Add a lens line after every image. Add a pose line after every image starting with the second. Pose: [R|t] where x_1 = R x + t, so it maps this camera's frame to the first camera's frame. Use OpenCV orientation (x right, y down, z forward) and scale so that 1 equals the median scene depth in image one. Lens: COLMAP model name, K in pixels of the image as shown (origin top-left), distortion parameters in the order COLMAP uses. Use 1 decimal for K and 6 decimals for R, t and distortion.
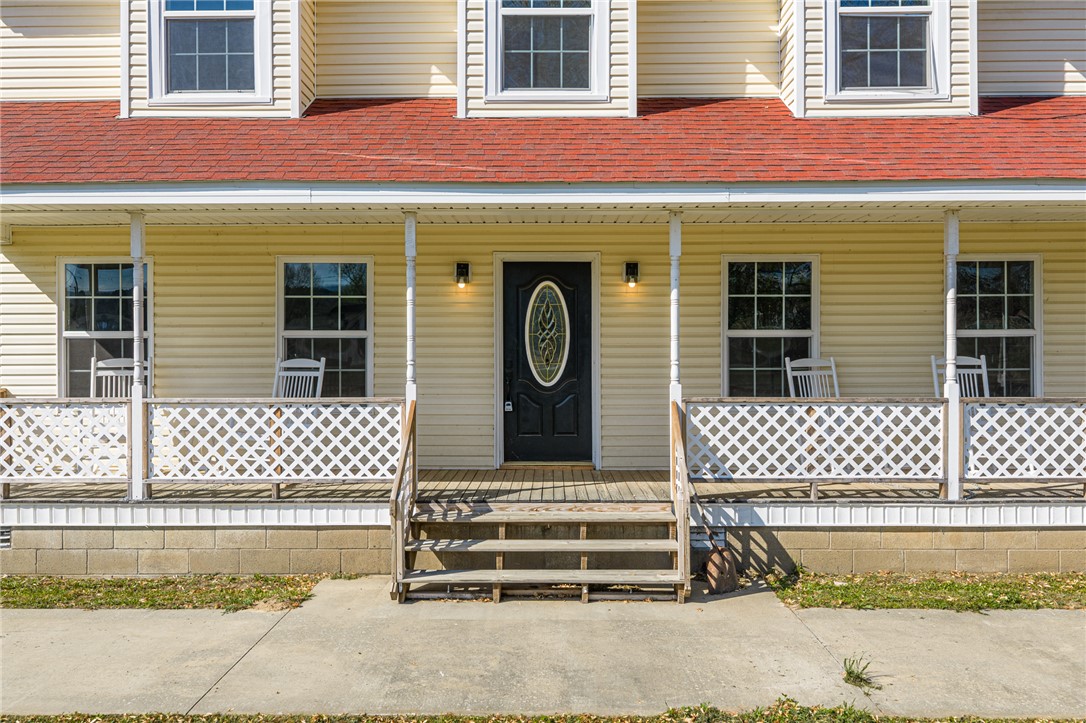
lens RADIAL K [[863.9, 0, 541.2], [0, 863.9, 360.8], [0, 0, 1]] dist [0.000692, -0.010909]
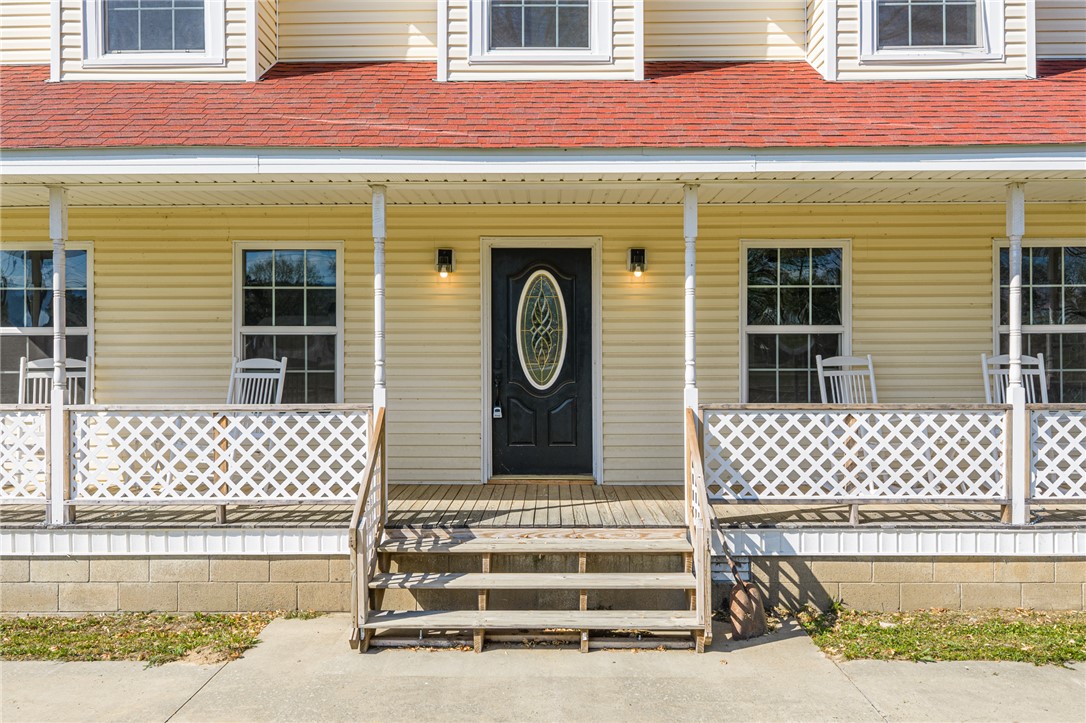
lens RADIAL K [[908.3, 0, 543.5], [0, 908.3, 354.4], [0, 0, 1]] dist [0.002212, 0.003183]
pose [[0.999983, -0.000337, 0.005792, 0.005228], [0.000377, 0.999976, -0.006972, 0.000135], [-0.005790, 0.006974, 0.999959, 0.104164]]
